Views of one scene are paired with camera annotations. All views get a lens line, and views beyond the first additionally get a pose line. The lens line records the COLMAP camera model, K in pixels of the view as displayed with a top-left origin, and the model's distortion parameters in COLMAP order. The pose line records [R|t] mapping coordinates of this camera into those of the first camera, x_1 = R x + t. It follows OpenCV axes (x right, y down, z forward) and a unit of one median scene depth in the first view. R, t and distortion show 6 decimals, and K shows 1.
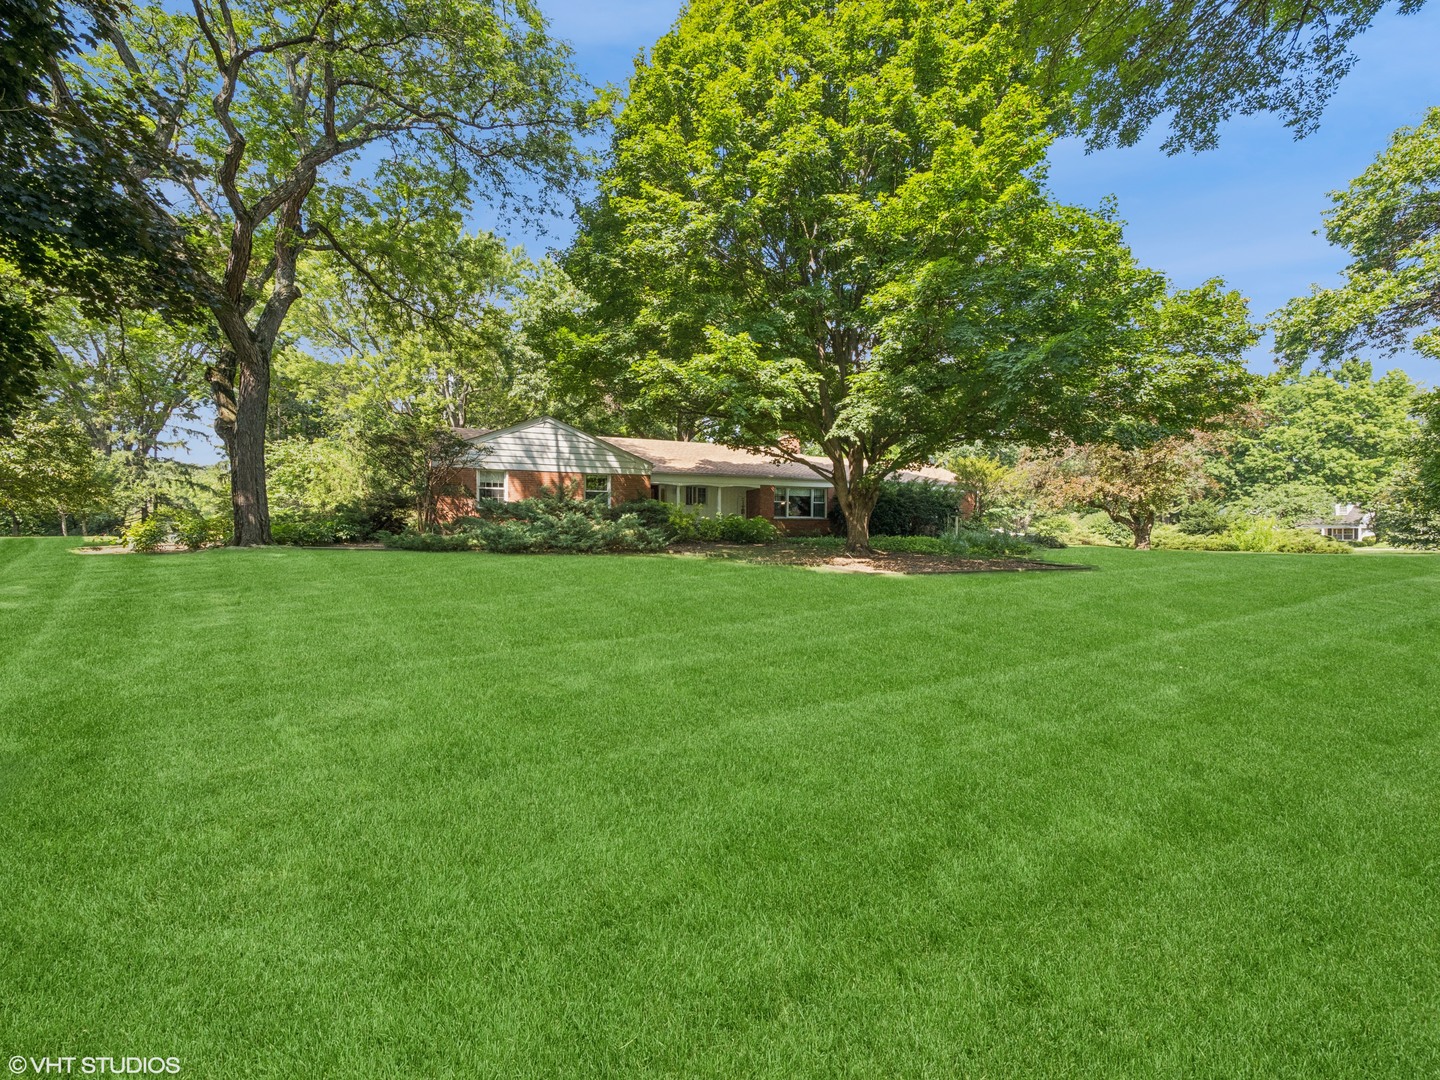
lens RADIAL K [[621.8, 0, 716.9], [0, 621.8, 539.7], [0, 0, 1]] dist [-0.012220, 0.002110]
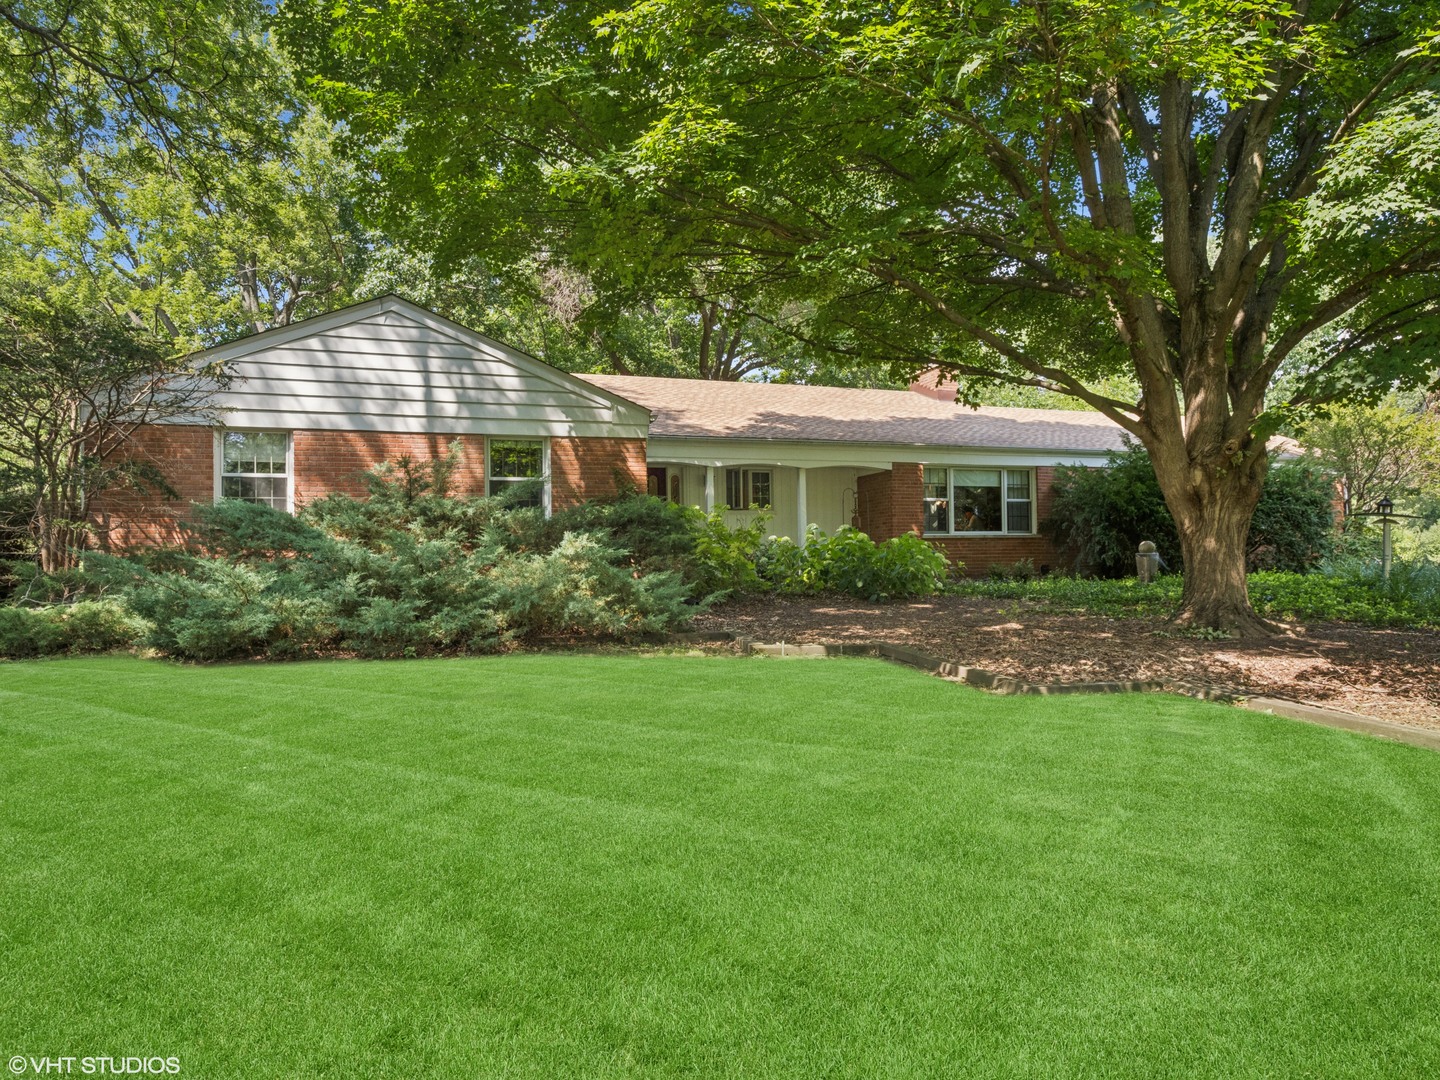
lens RADIAL K [[926.2, 0, 721.4], [0, 926.2, 543.2], [0, 0, 1]] dist [-0.008158, -0.001739]
pose [[0.999352, -0.018790, -0.030711, -0.035584], [0.017911, 0.999429, -0.028649, -0.014321], [0.031232, 0.028080, 0.999118, 0.358871]]
